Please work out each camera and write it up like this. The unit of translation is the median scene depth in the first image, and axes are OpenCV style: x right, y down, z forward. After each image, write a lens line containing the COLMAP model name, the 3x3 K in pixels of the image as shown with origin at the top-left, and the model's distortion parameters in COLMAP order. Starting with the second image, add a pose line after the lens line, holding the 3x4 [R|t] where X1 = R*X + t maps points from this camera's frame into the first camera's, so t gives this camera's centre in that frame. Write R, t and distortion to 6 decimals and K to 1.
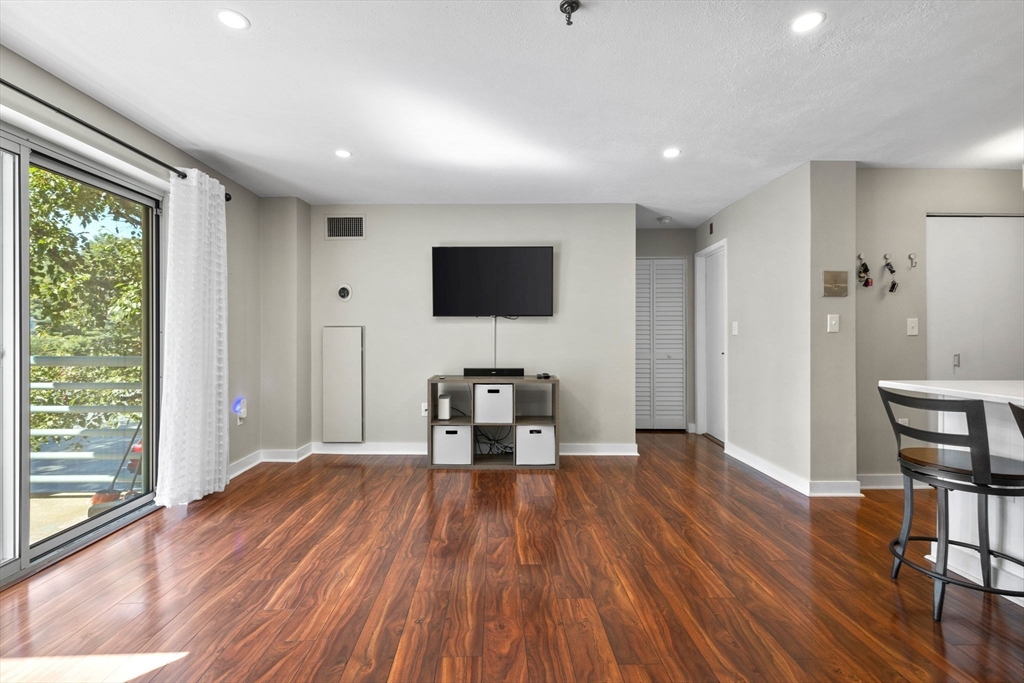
lens RADIAL K [[444.6, 0, 512.4], [0, 444.6, 338.8], [0, 0, 1]] dist [-0.001353, 0.000916]
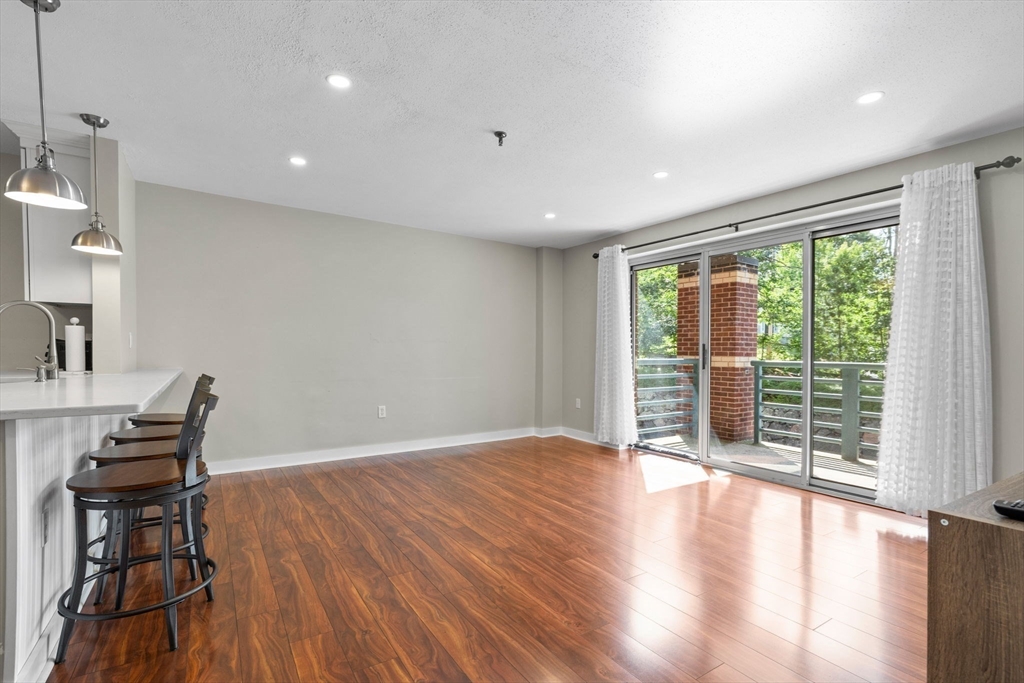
lens RADIAL K [[477.0, 0, 499.4], [0, 477.0, 356.2], [0, 0, 1]] dist [-0.003183, 0.001066]
pose [[-0.867803, -0.002590, -0.496902, 0.708154], [-0.015093, 0.999662, 0.021149, 0.010267], [0.496679, 0.025853, -0.867549, 1.785687]]
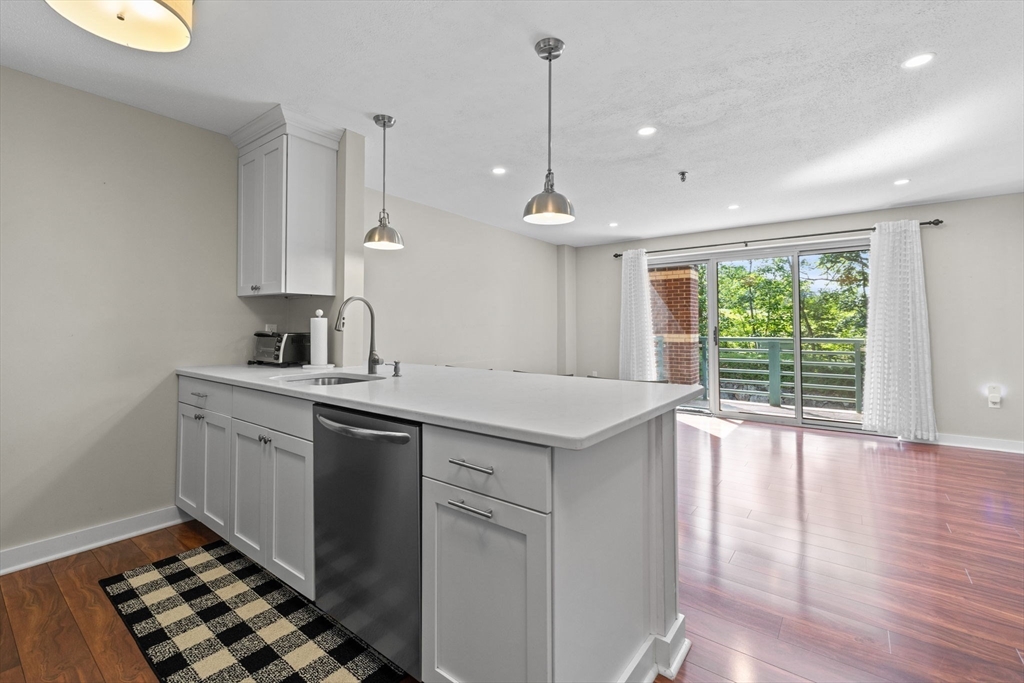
lens RADIAL K [[444.6, 0, 509.1], [0, 444.6, 313.9], [0, 0, 1]] dist [-0.001353, 0.000916]
pose [[-0.650476, -0.022226, -0.759202, 1.612375], [-0.006533, 0.999698, -0.023670, -0.013448], [0.759499, -0.010437, -0.650425, 1.247030]]
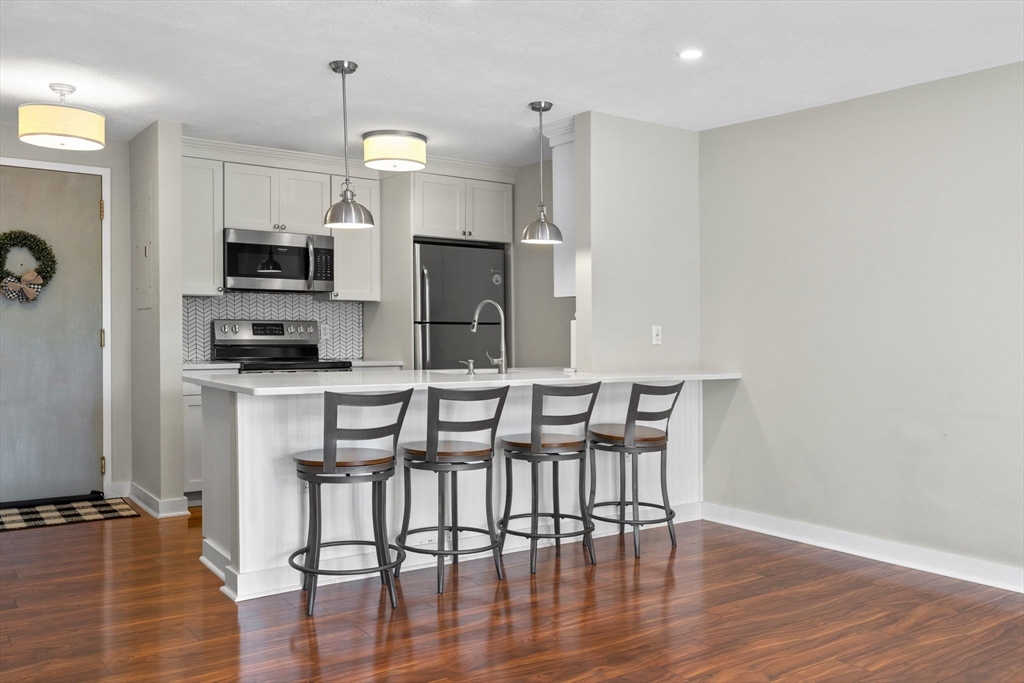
lens RADIAL K [[855.5, 0, 504.9], [0, 855.5, 331.5], [0, 0, 1]] dist [0.005951, 0.004872]
pose [[-0.546462, -0.009279, 0.837432, -0.643836], [-0.002083, 0.999951, 0.009720, -0.019927], [-0.837481, 0.003568, -0.546455, 1.439843]]
